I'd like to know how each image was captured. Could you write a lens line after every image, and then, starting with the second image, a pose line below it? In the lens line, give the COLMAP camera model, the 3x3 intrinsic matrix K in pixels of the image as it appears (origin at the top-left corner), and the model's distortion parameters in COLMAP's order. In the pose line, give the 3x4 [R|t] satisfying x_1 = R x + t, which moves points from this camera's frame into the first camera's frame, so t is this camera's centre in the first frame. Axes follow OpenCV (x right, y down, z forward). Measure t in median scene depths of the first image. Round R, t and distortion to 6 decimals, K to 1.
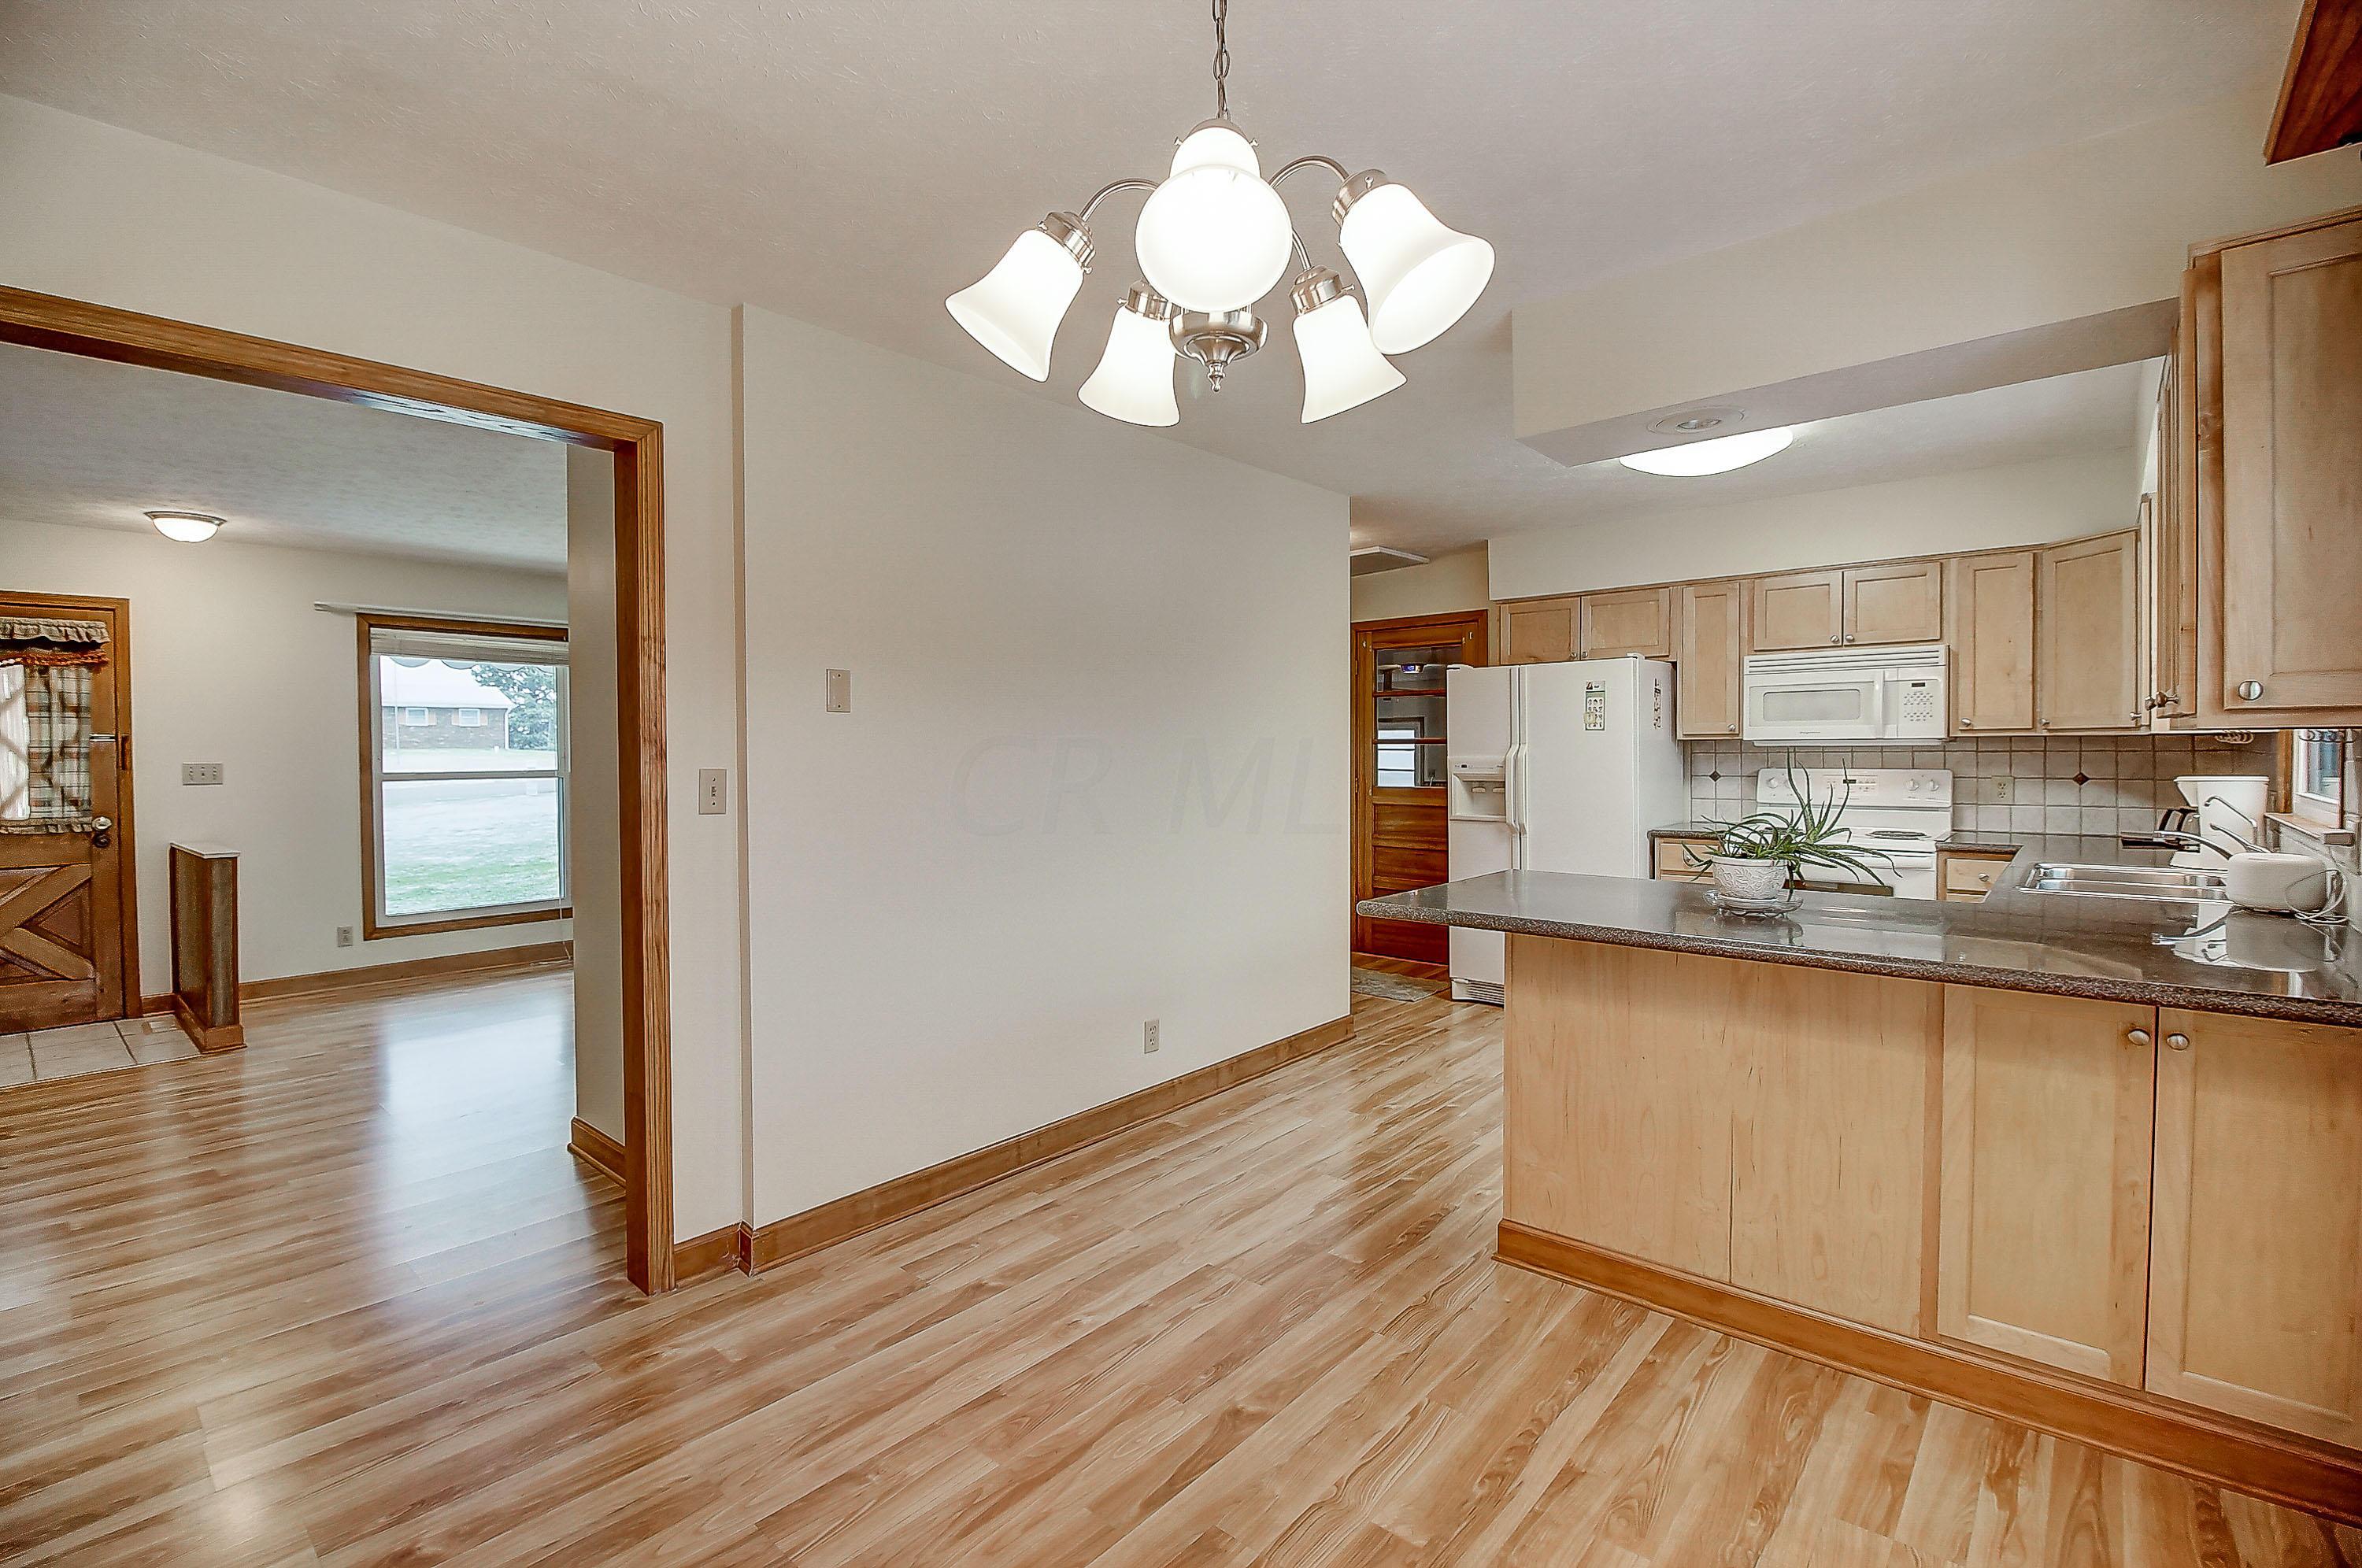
lens RADIAL K [[1053.1, 0, 1166.0], [0, 1053.1, 769.5], [0, 0, 1]] dist [-0.006943, -0.007378]
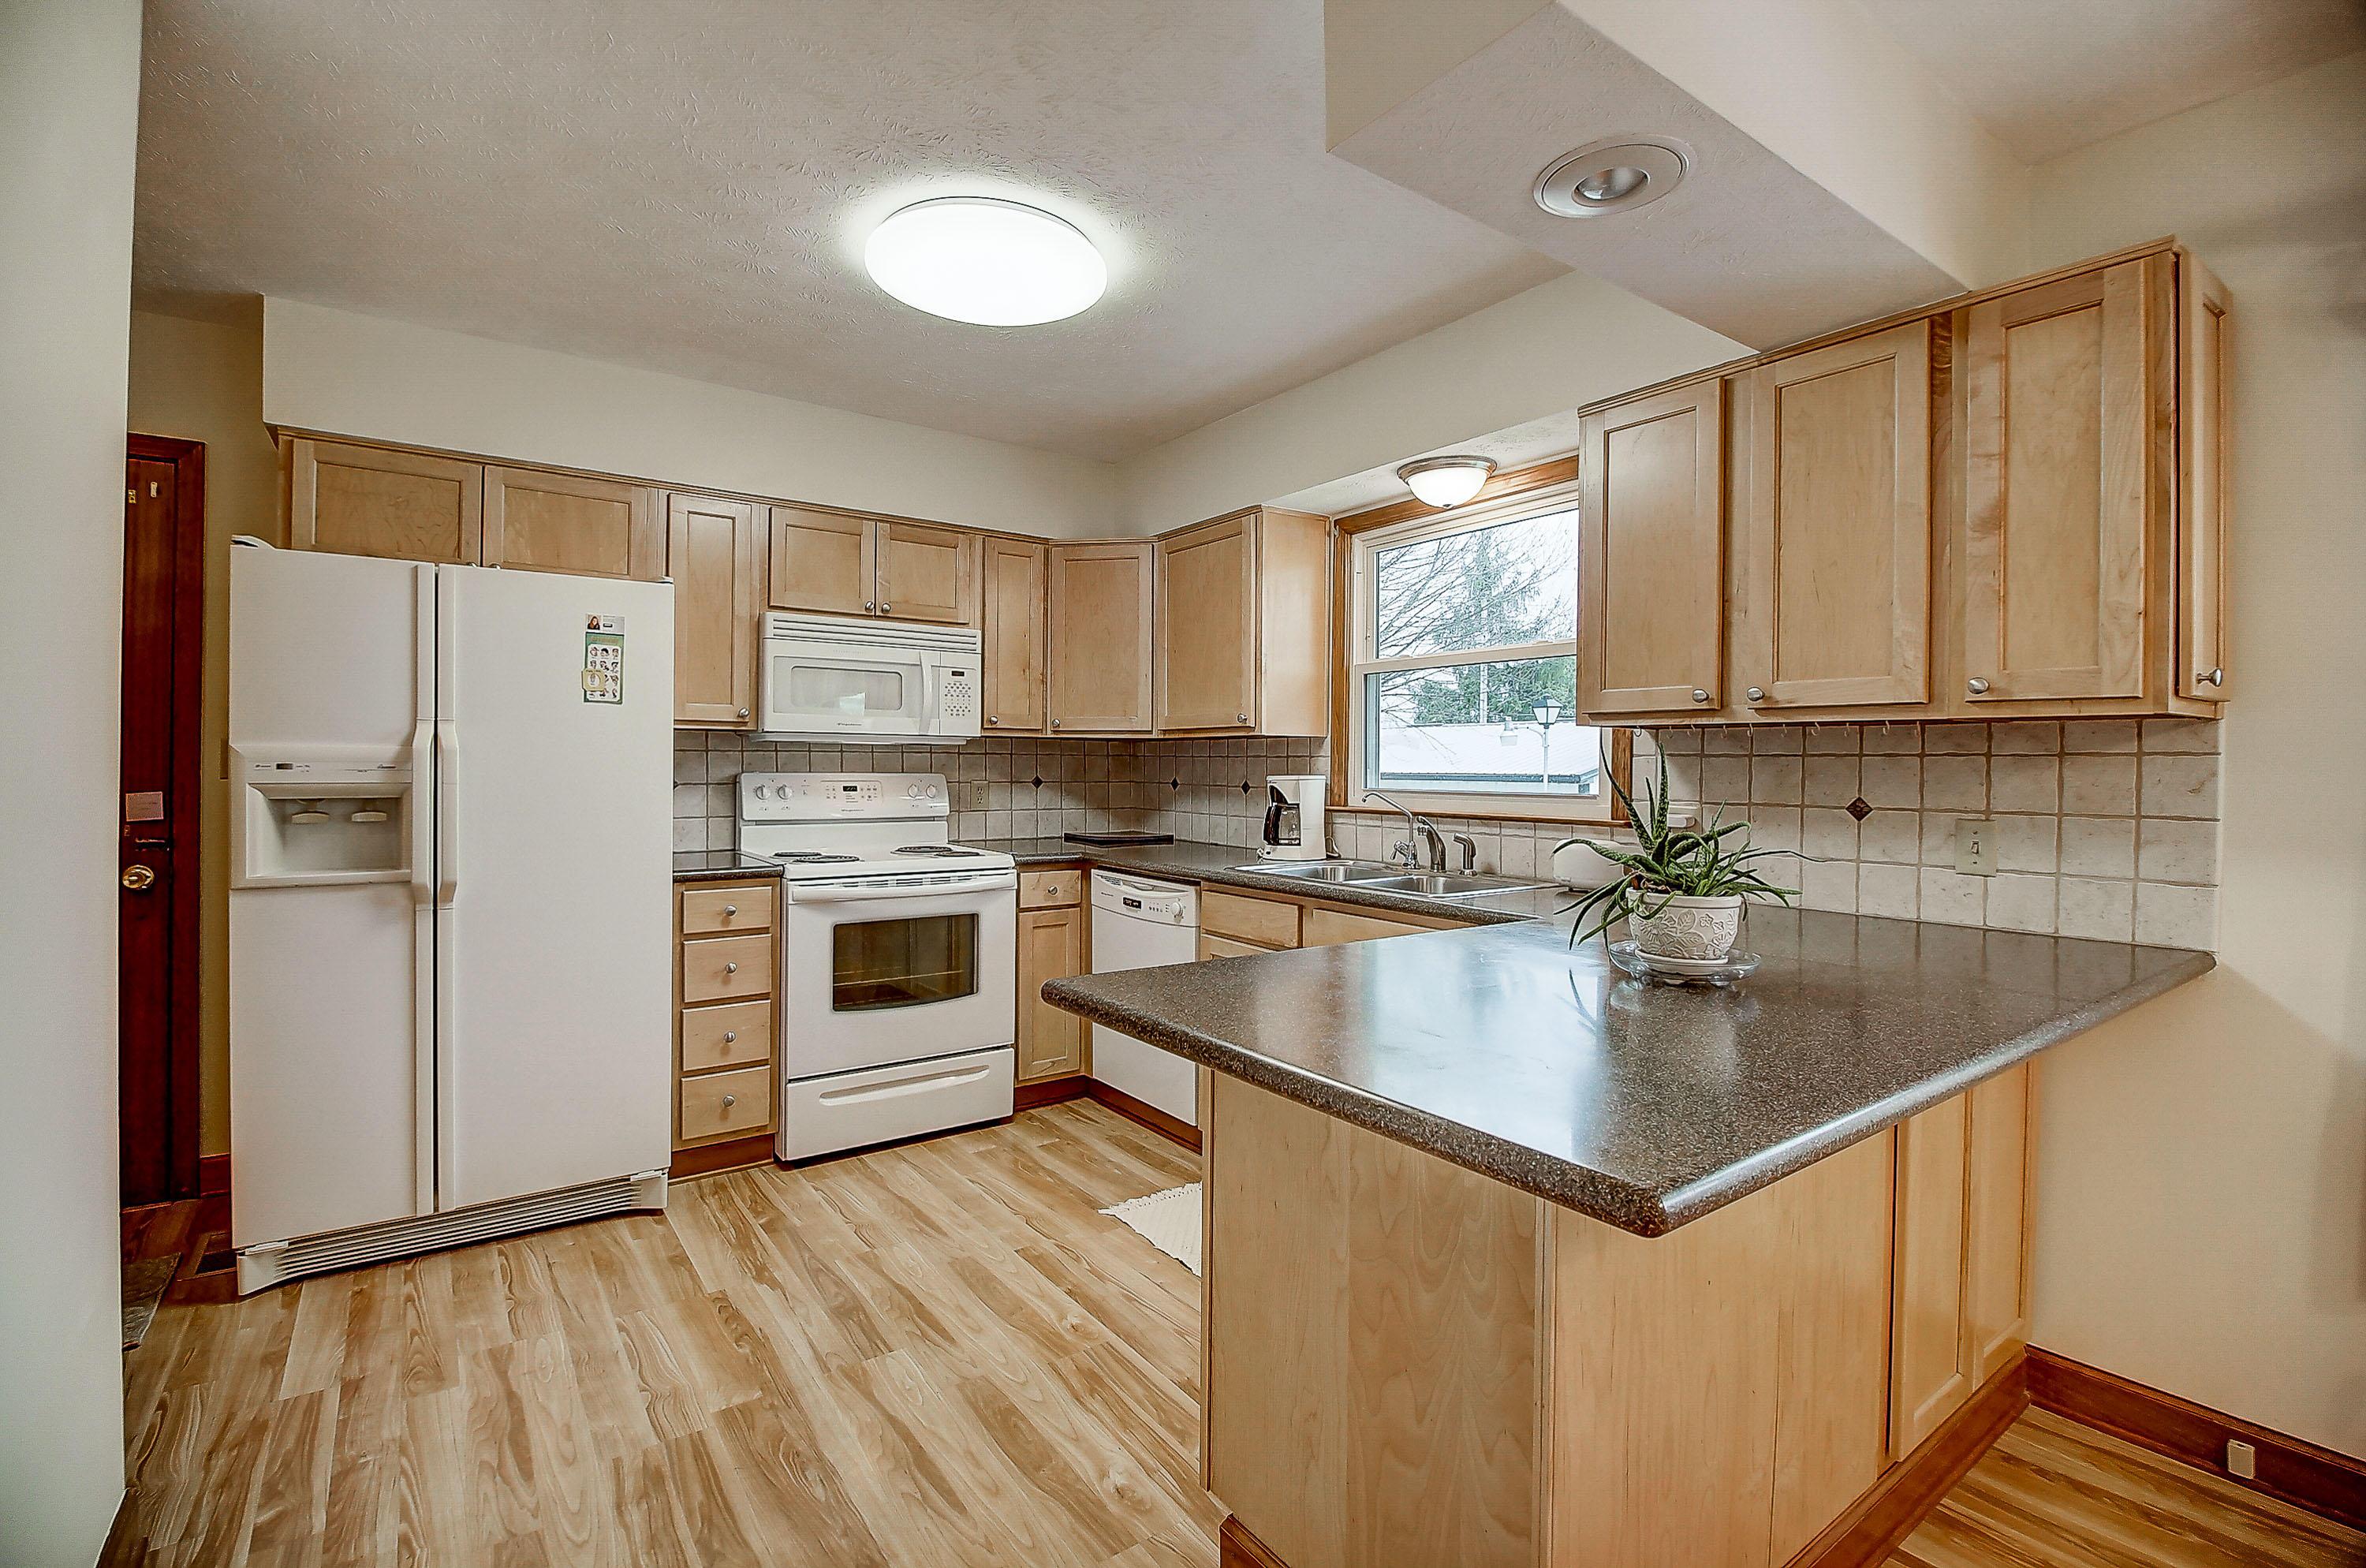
lens RADIAL K [[1055.1, 0, 1165.7], [0, 1055.1, 765.5], [0, 0, 1]] dist [-0.006943, -0.007378]
pose [[0.225972, 0.010511, 0.974077, -0.123871], [0.007721, 0.999891, -0.012581, 0.009707], [-0.974103, 0.010363, 0.225866, 1.002883]]
